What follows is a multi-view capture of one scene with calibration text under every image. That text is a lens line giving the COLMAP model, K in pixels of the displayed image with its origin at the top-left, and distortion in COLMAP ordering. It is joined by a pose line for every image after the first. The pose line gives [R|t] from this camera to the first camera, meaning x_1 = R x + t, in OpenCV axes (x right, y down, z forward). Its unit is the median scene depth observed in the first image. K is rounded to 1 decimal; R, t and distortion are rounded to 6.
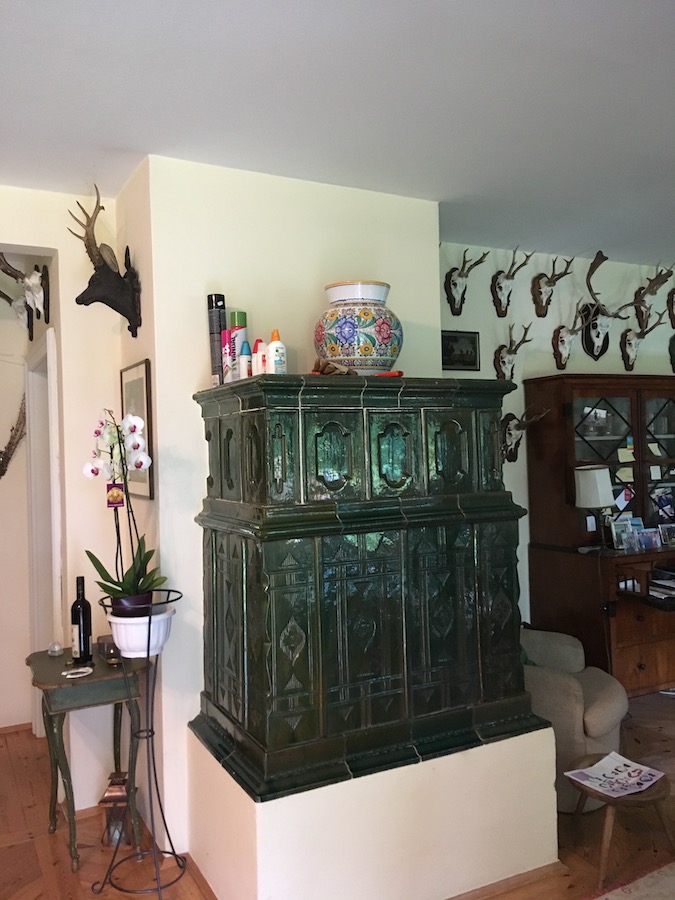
lens RADIAL K [[757.9, 0, 337.5], [0, 757.9, 450.0], [0, 0, 1]] dist [0.100616, -0.145529]
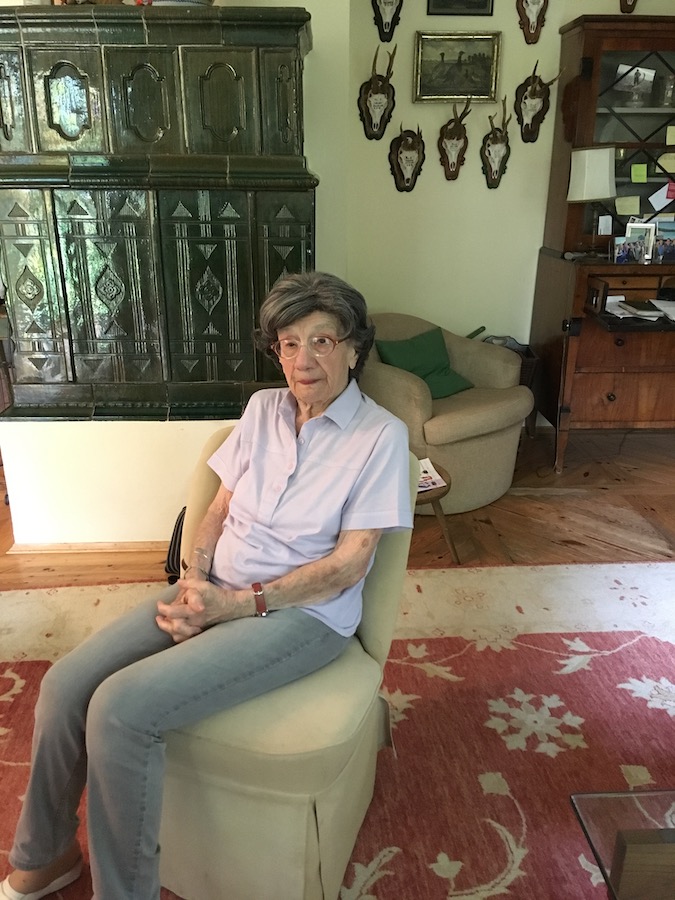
lens RADIAL K [[757.9, 0, 337.5], [0, 757.9, 450.0], [0, 0, 1]] dist [0.100616, -0.145529]
pose [[0.904606, 0.176428, -0.388022, 0.663961], [-0.028528, 0.933337, 0.357867, 0.053289], [0.425293, -0.312659, 0.849335, 0.171749]]
